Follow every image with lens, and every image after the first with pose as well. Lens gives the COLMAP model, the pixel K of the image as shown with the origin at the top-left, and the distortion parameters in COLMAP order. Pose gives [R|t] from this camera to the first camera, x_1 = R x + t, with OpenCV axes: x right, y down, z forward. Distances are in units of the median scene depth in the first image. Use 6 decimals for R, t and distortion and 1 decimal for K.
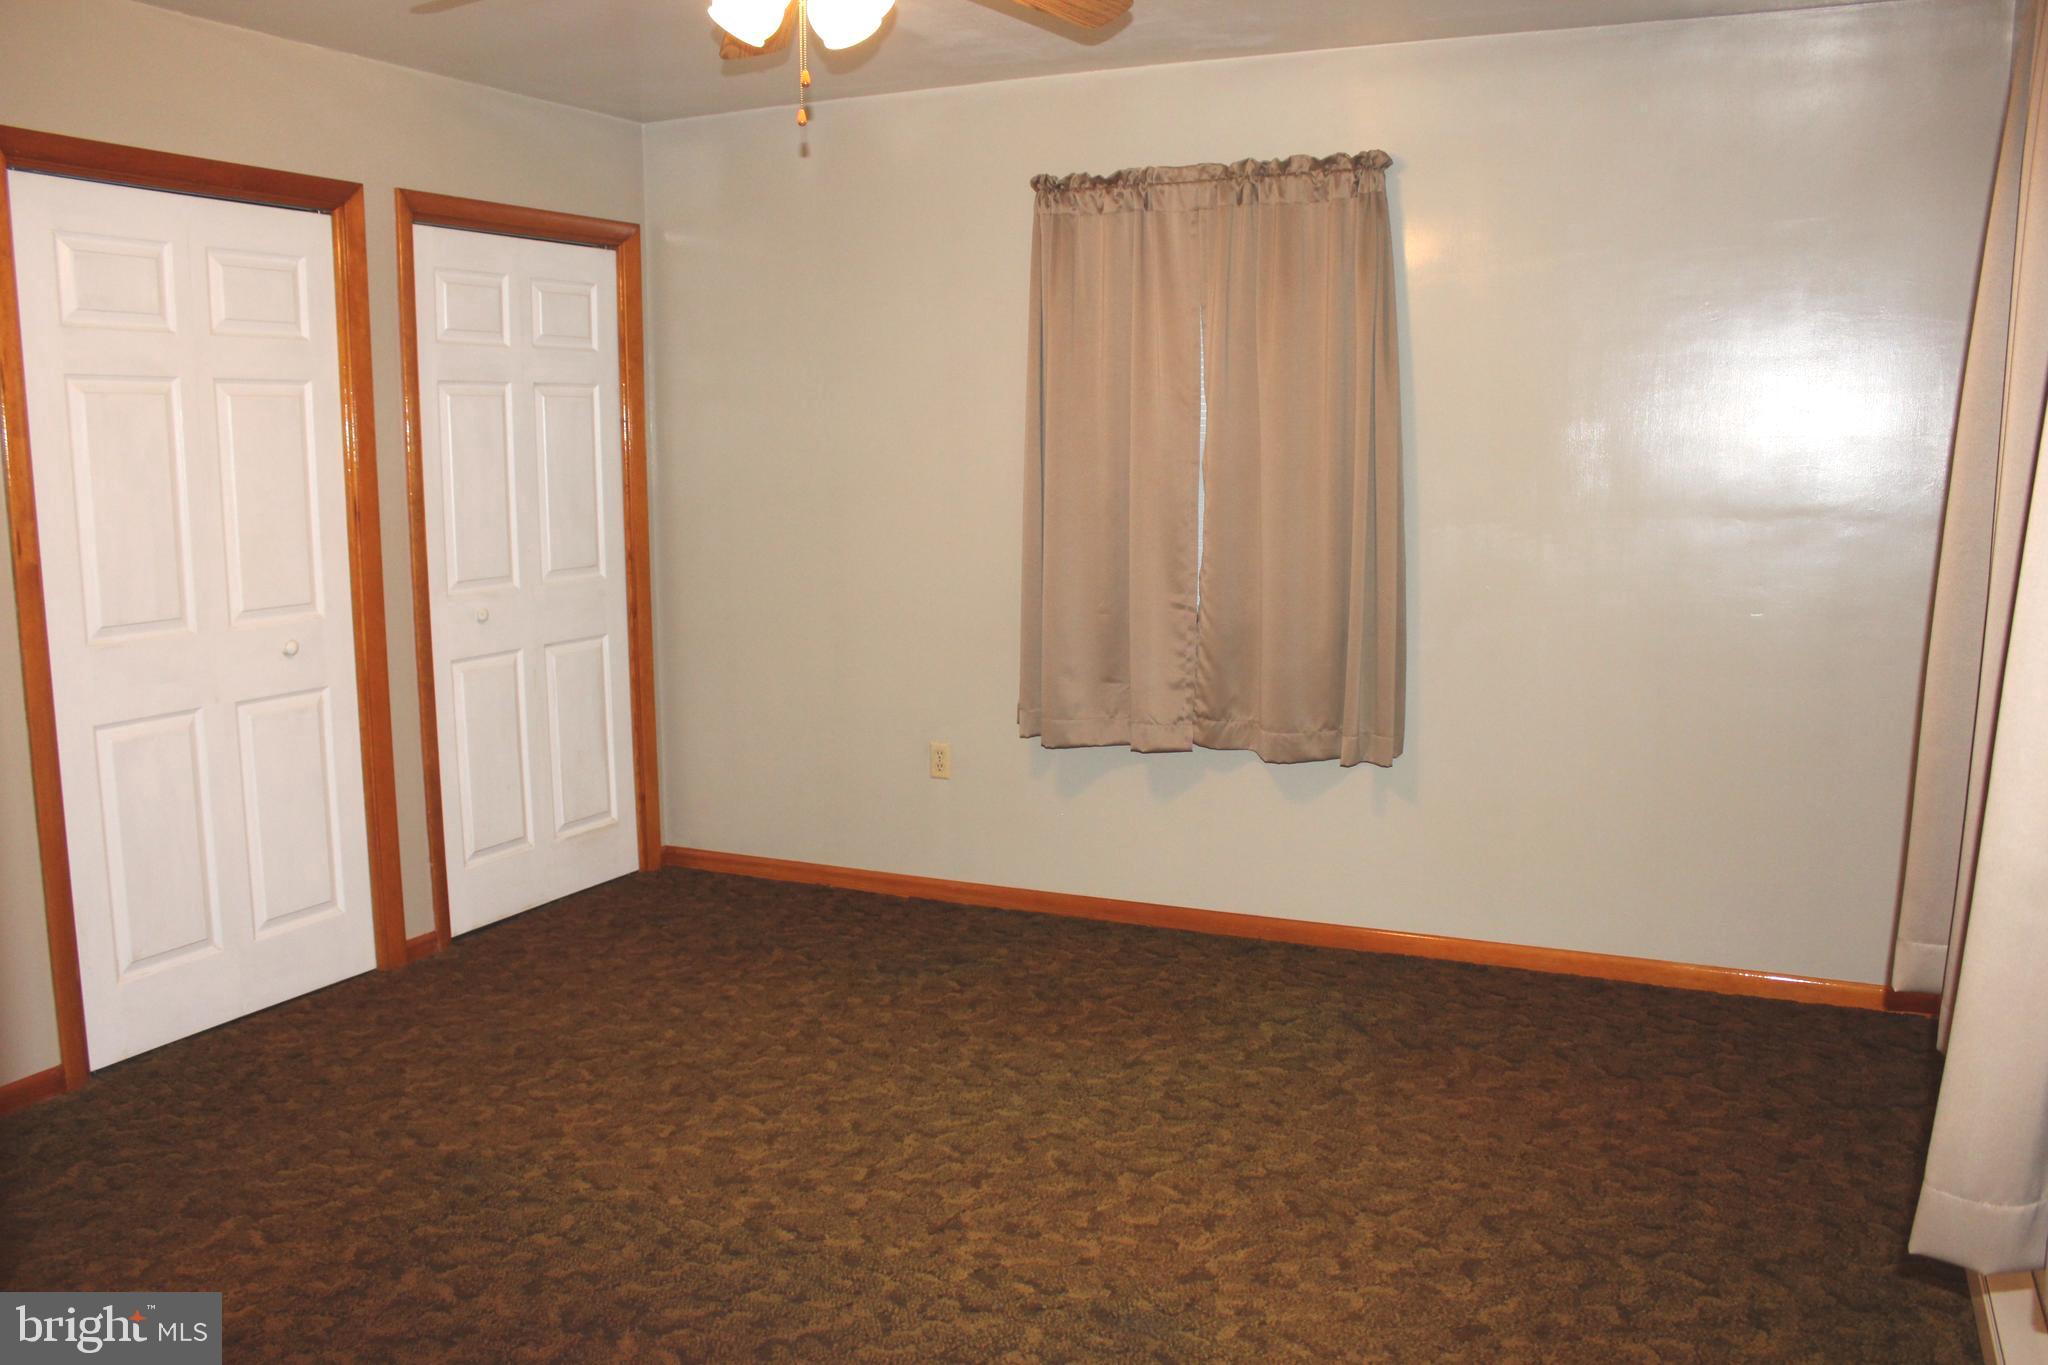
lens RADIAL K [[1660.1, 0, 1024.0], [0, 1660.1, 682.5], [0, 0, 1]] dist [-0.161909, 0.130344]
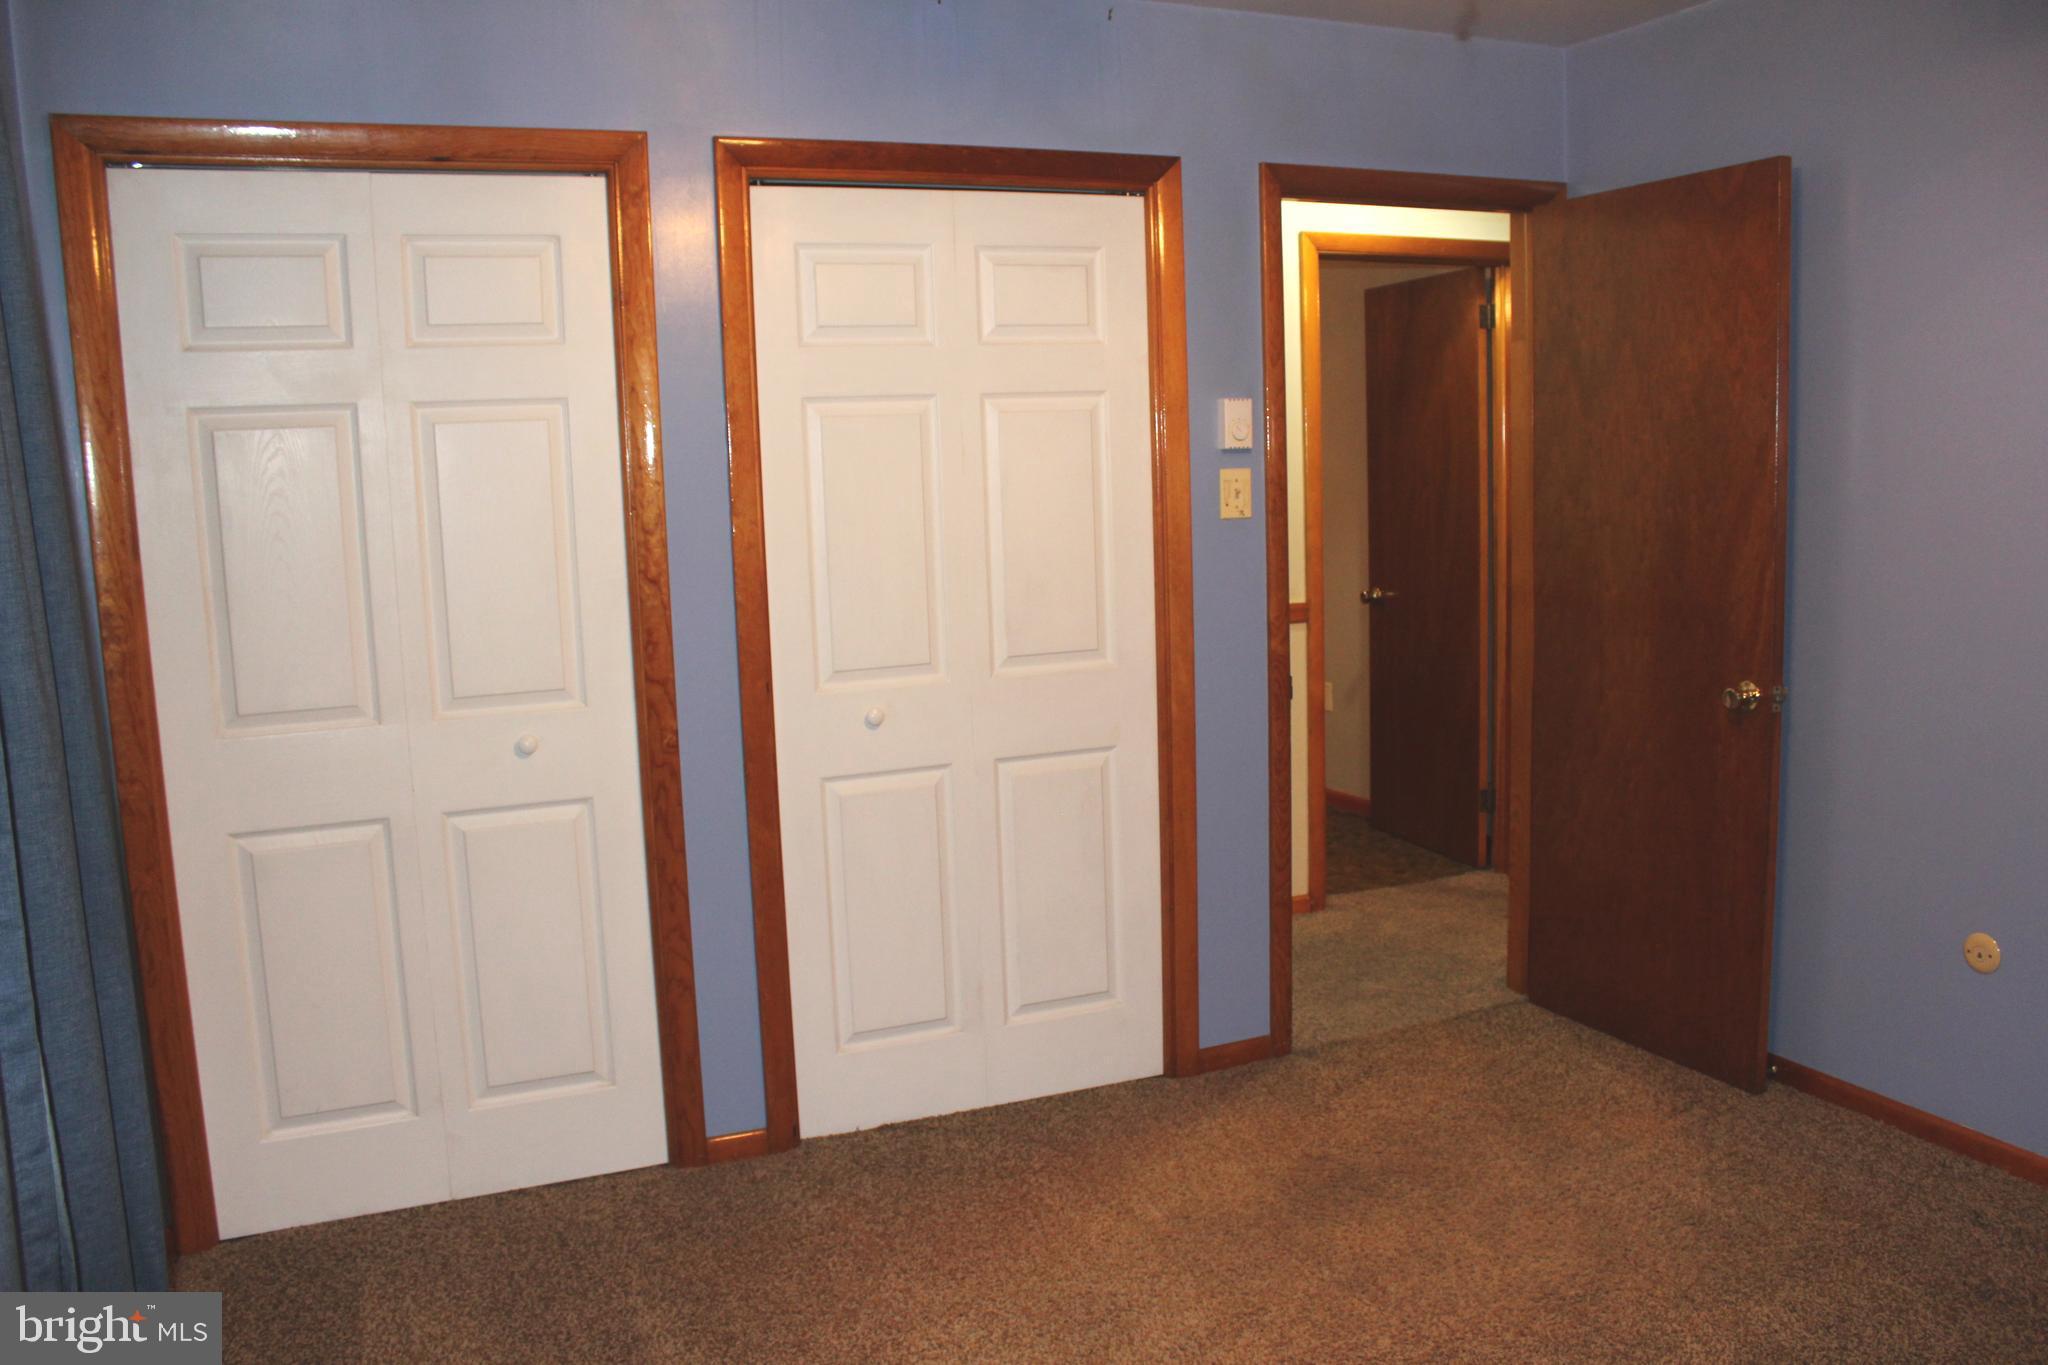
lens RADIAL K [[1703.4, 0, 1027.2], [0, 1703.4, 706.6], [0, 0, 1]] dist [-0.151520, 0.152452]
pose [[0.729902, 0.072153, -0.679733, 0.181079], [-0.066205, 0.997200, 0.034760, -0.058301], [0.680338, 0.019630, 0.732636, 0.374208]]
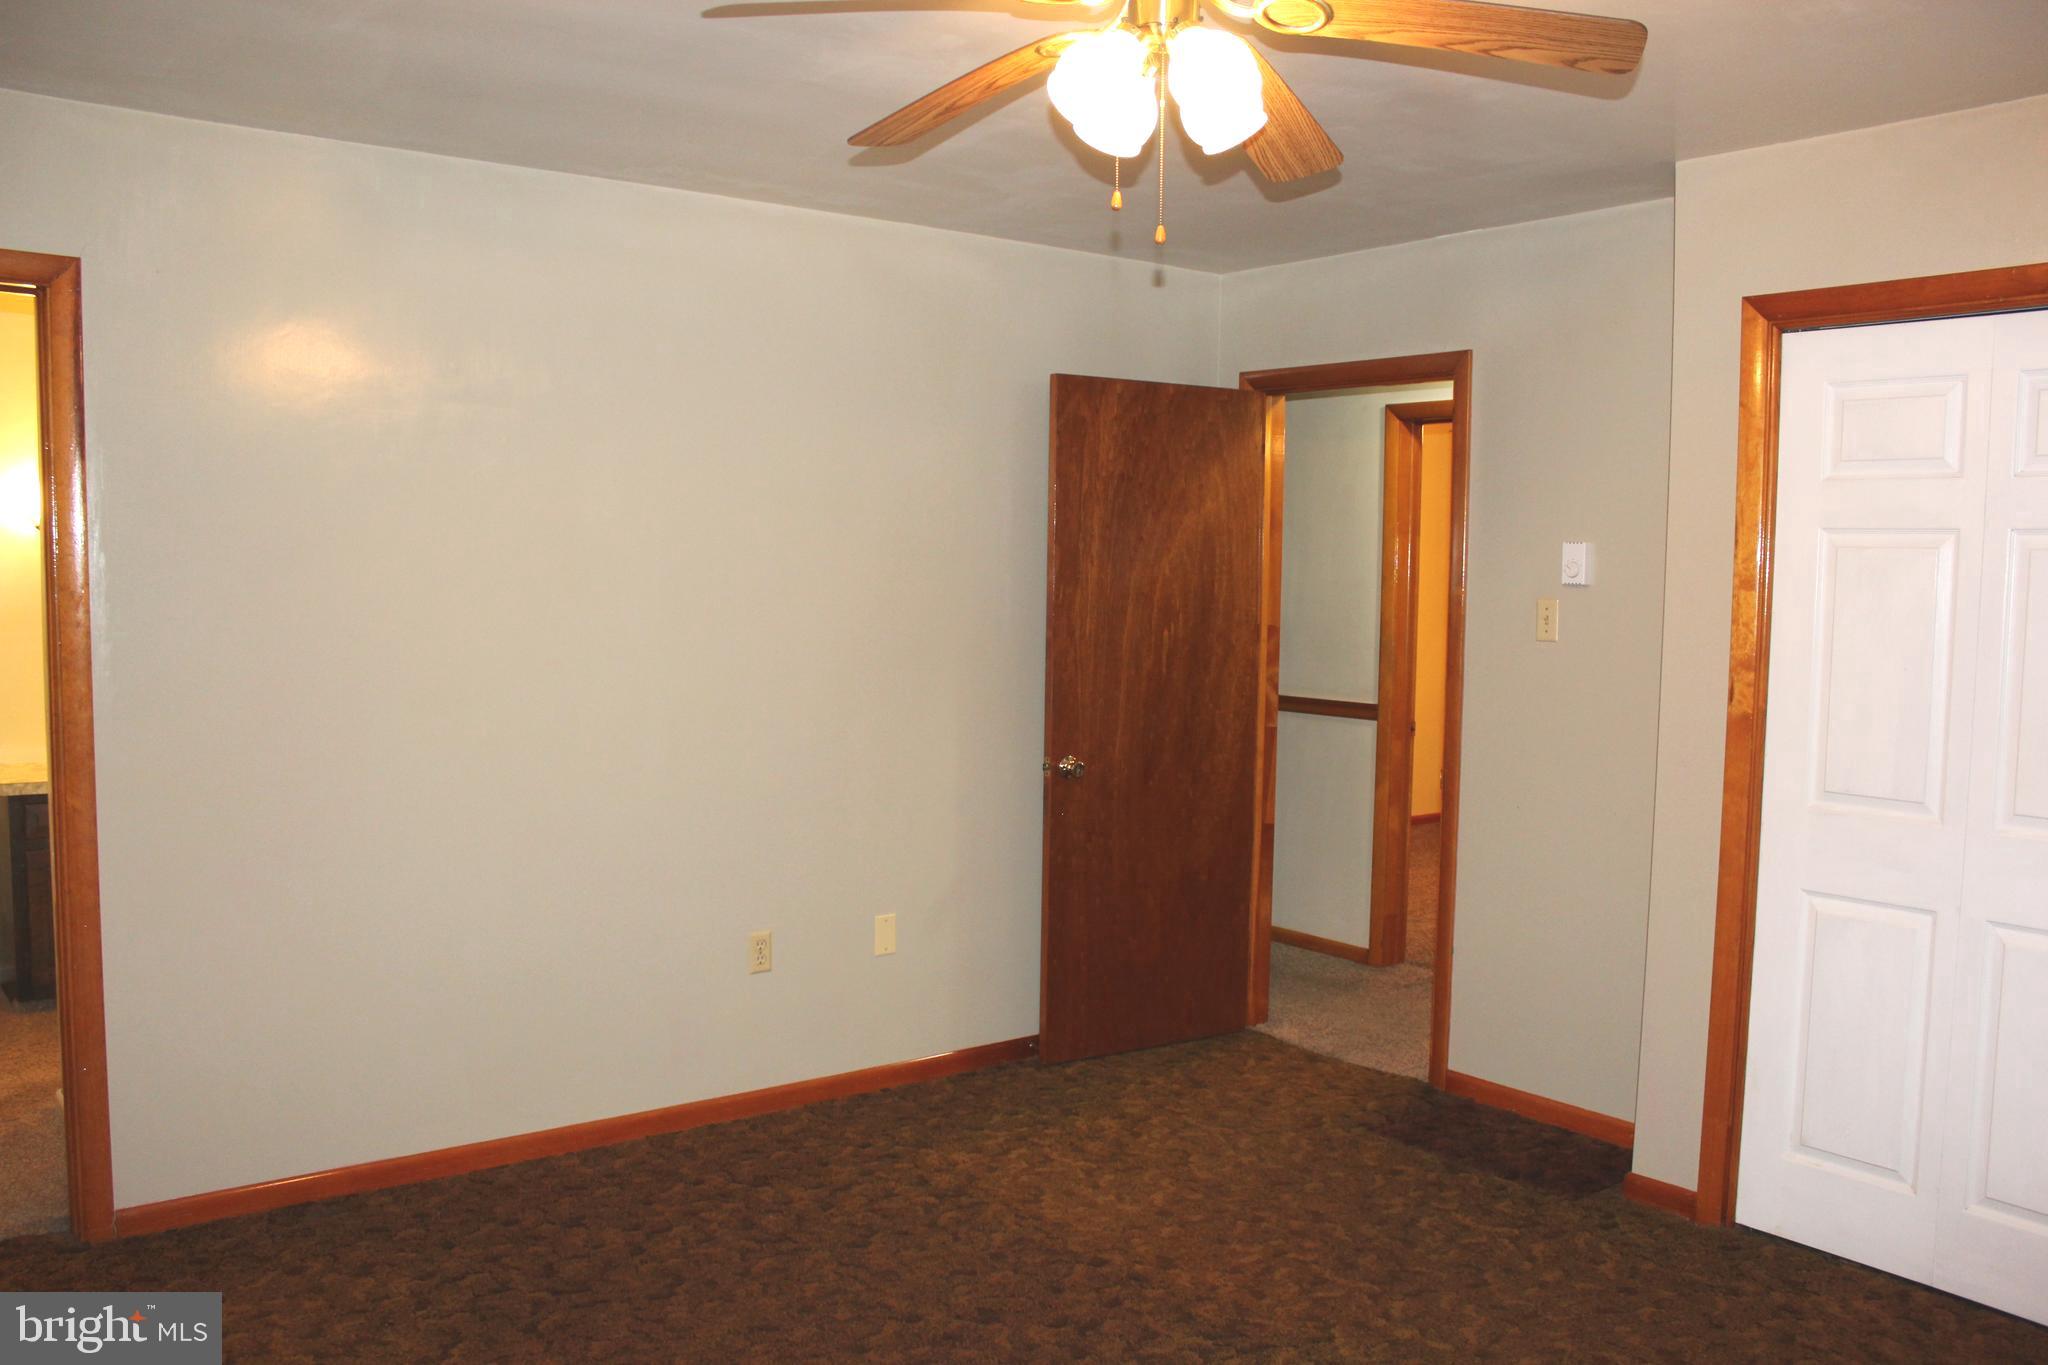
lens RADIAL K [[1655.6, 0, 1024.0], [0, 1655.6, 682.5], [0, 0, 1]] dist [-0.007411, -0.002535]
pose [[-0.417146, 0.065988, -0.906441, 0.544918], [-0.142163, 0.980346, 0.136792, -0.175395], [0.897652, 0.185925, -0.399566, 1.006757]]
